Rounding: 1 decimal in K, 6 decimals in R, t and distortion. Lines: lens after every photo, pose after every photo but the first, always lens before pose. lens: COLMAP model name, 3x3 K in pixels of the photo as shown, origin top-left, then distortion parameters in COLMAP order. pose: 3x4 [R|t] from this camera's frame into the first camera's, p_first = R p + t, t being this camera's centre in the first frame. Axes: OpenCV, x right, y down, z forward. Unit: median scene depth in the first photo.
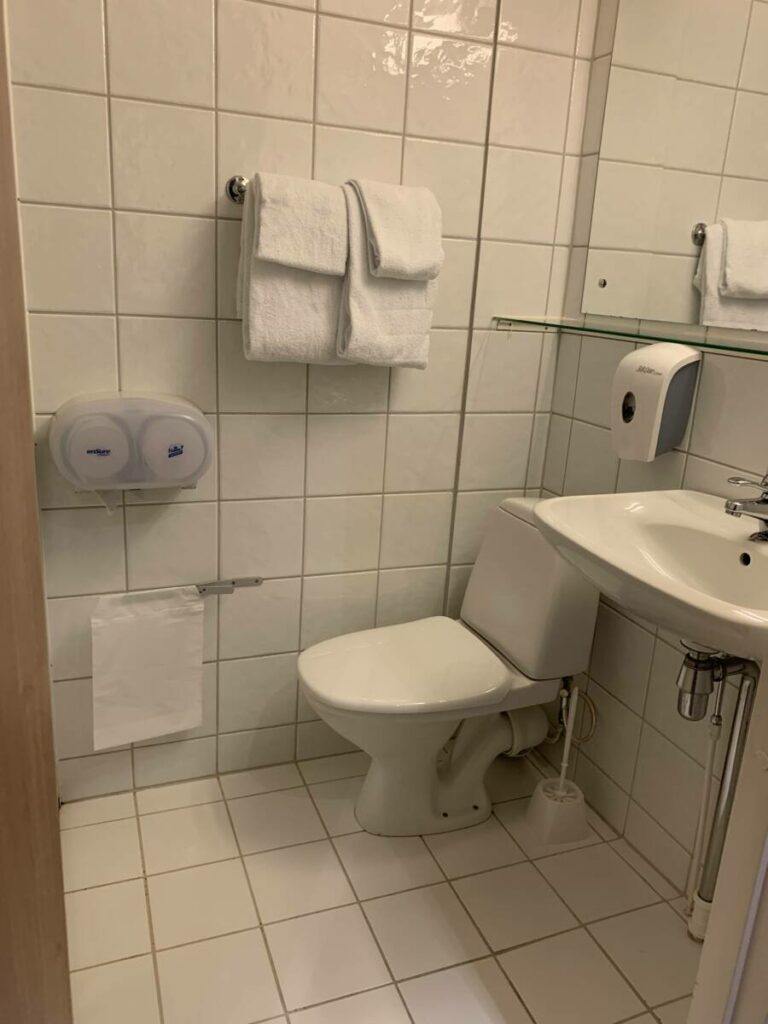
lens RADIAL K [[794.2, 0, 385.2], [0, 794.2, 512.4], [0, 0, 1]] dist [0.012535, 0.002233]
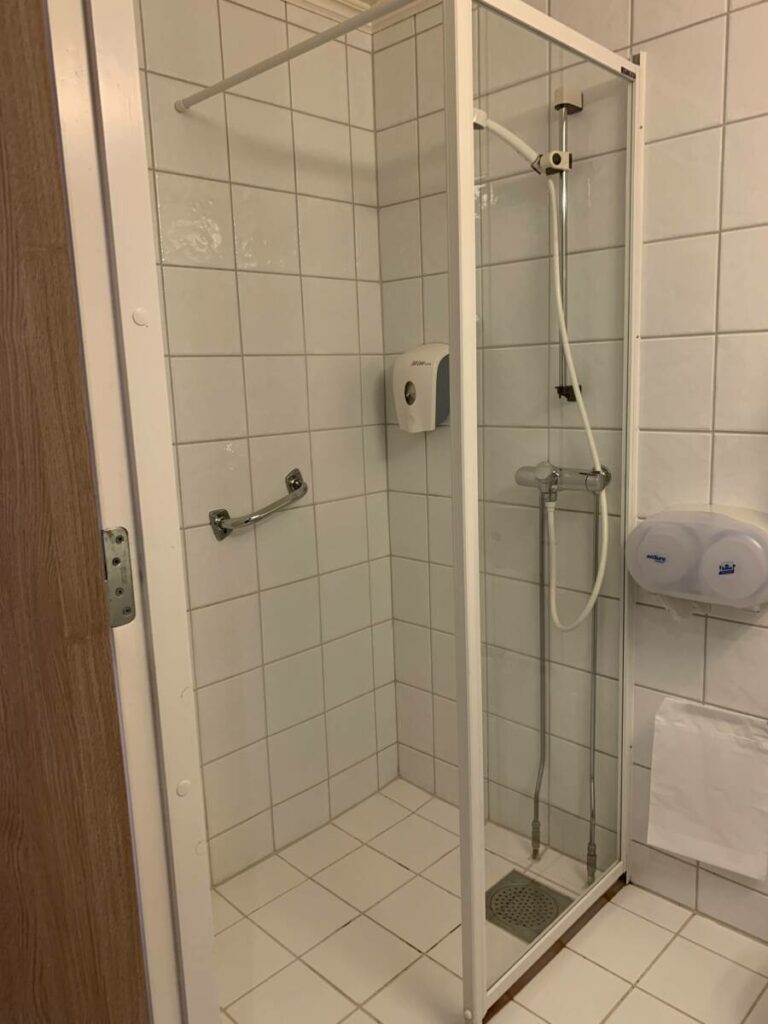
lens RADIAL K [[794.2, 0, 385.5], [0, 794.2, 511.2], [0, 0, 1]] dist [0.012535, 0.002233]
pose [[0.410323, 0.090111, -0.907477, 0.409510], [-0.199874, 0.979797, 0.006918, -0.065076], [0.889767, 0.178542, 0.420044, 0.194107]]
